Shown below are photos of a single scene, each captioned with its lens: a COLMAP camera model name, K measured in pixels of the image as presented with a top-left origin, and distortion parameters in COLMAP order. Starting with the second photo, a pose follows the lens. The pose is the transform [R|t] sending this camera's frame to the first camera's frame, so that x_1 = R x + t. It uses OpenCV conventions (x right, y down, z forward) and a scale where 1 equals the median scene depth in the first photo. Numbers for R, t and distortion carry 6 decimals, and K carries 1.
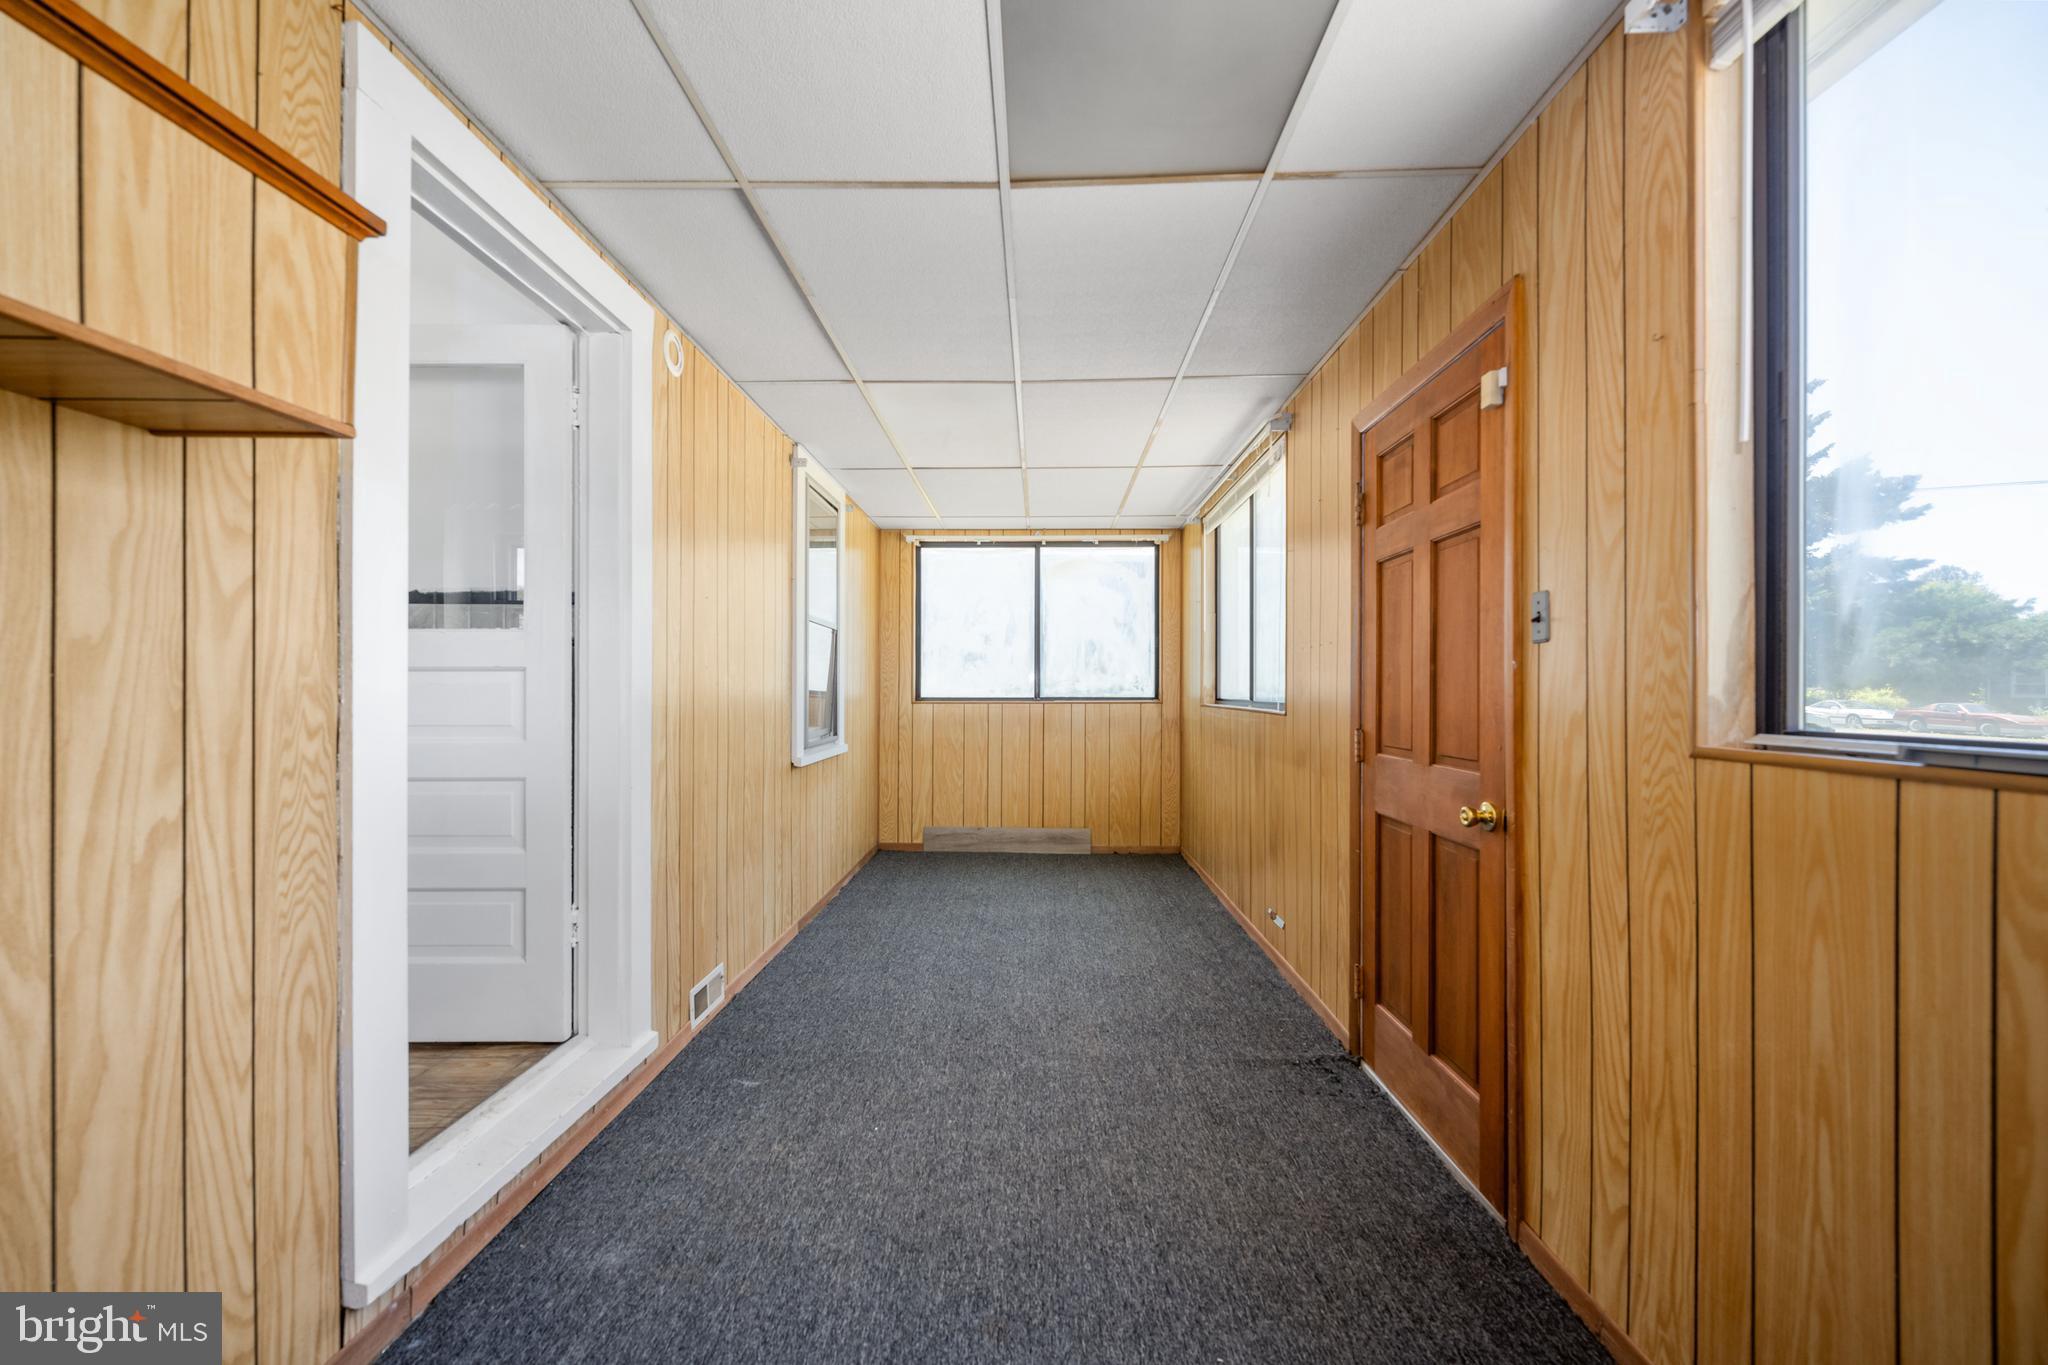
lens RADIAL K [[825.8, 0, 1026.8], [0, 825.8, 690.6], [0, 0, 1]] dist [0.000001, -0.000020]
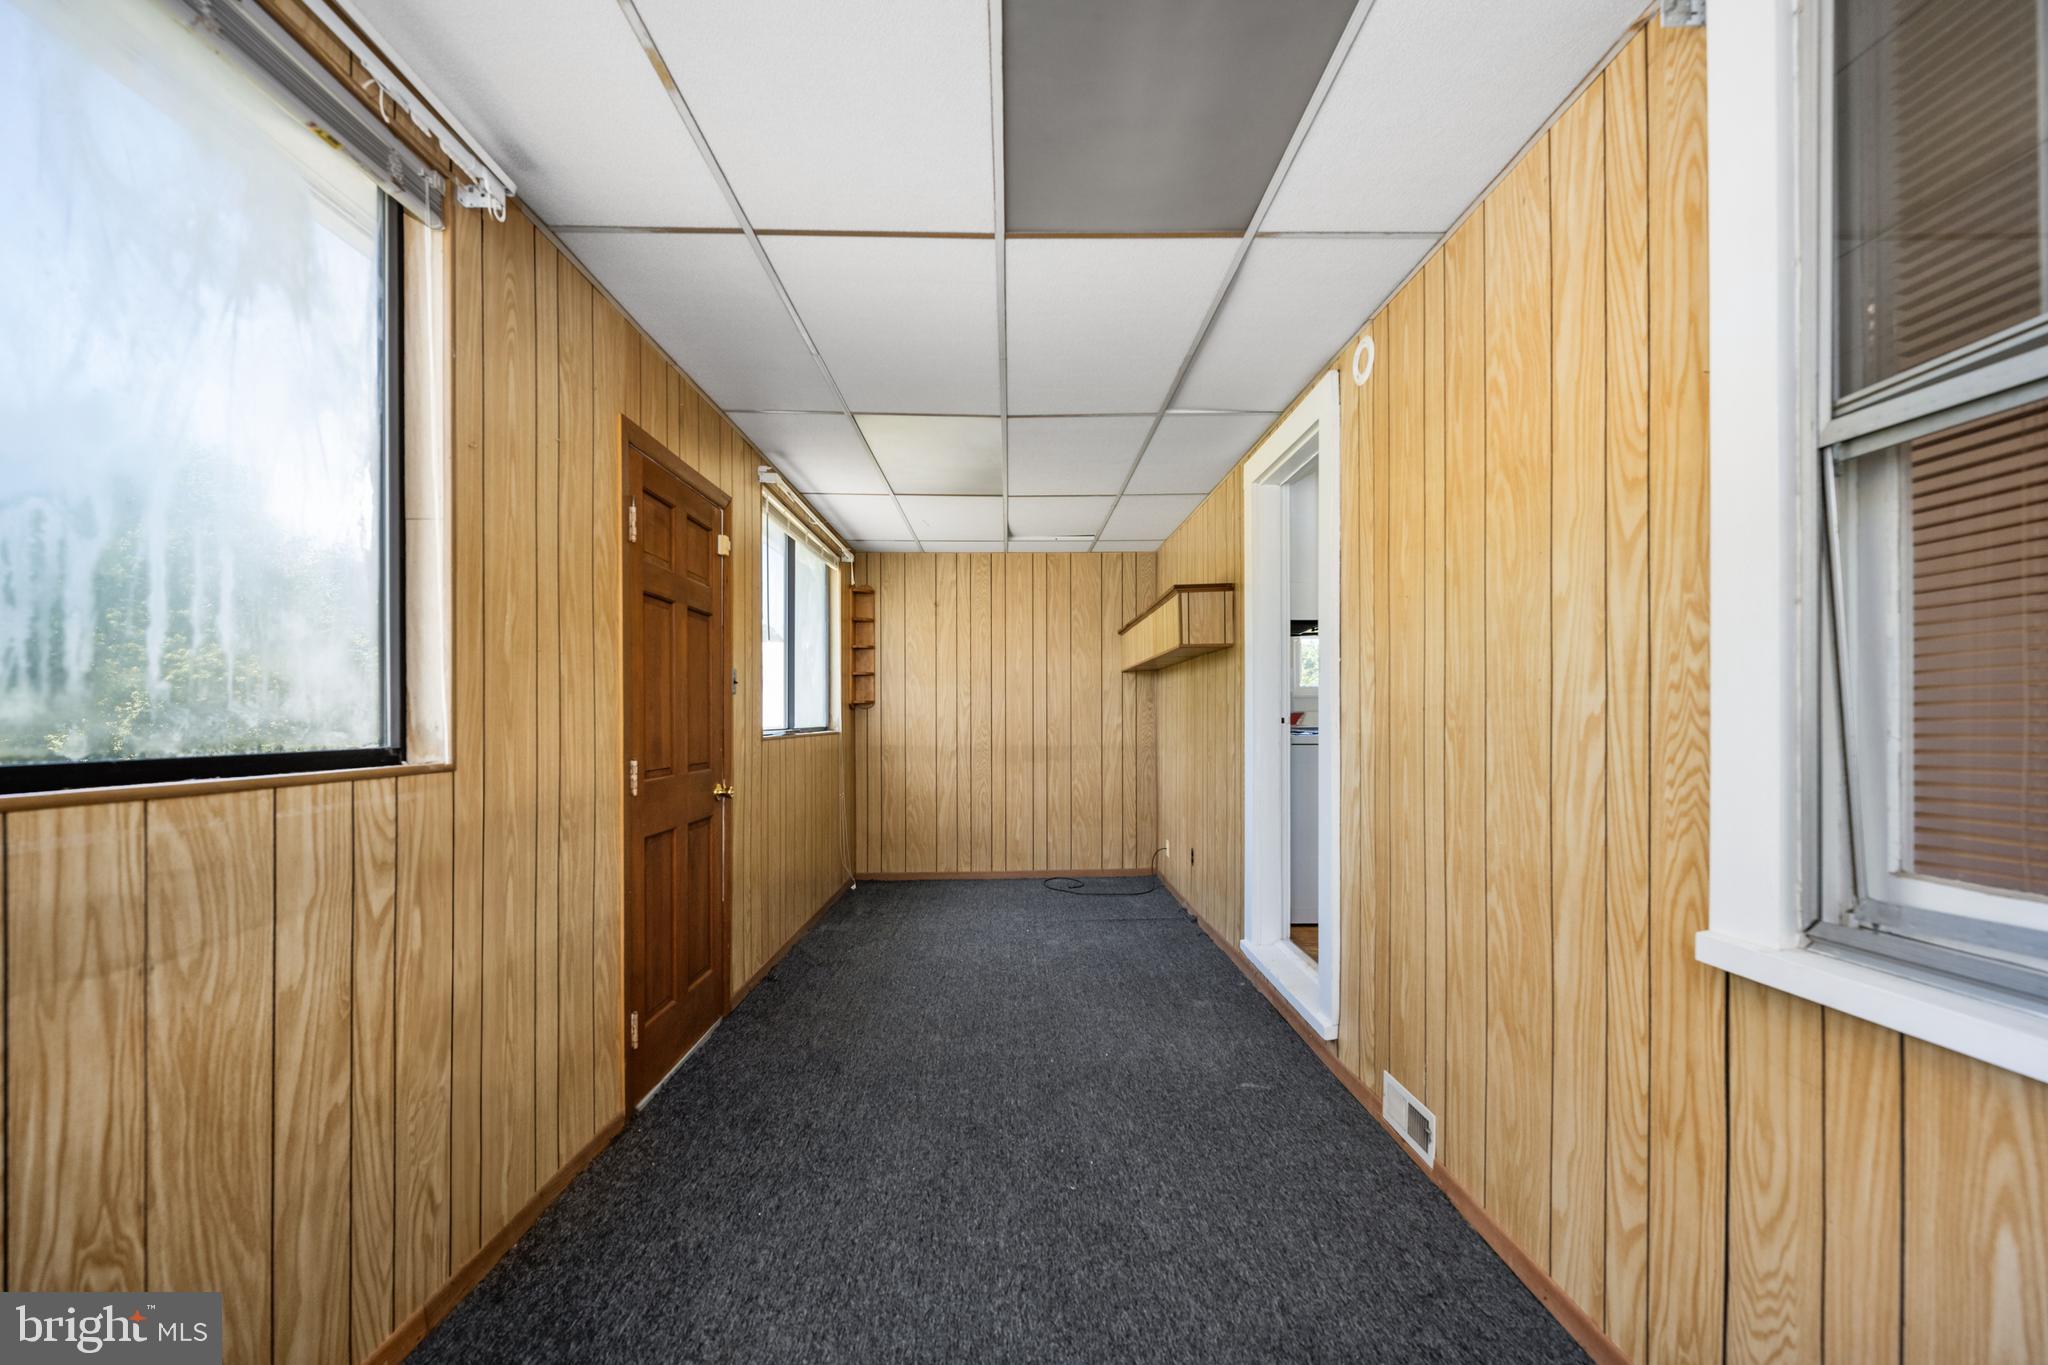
lens RADIAL K [[825.8, 0, 1026.8], [0, 825.8, 690.6], [0, 0, 1]] dist [0.000001, -0.000020]
pose [[-0.999343, -0.002926, -0.036118, -0.007502], [-0.001902, 0.999596, -0.028350, -0.004260], [0.036187, -0.028263, -0.998945, 2.202169]]
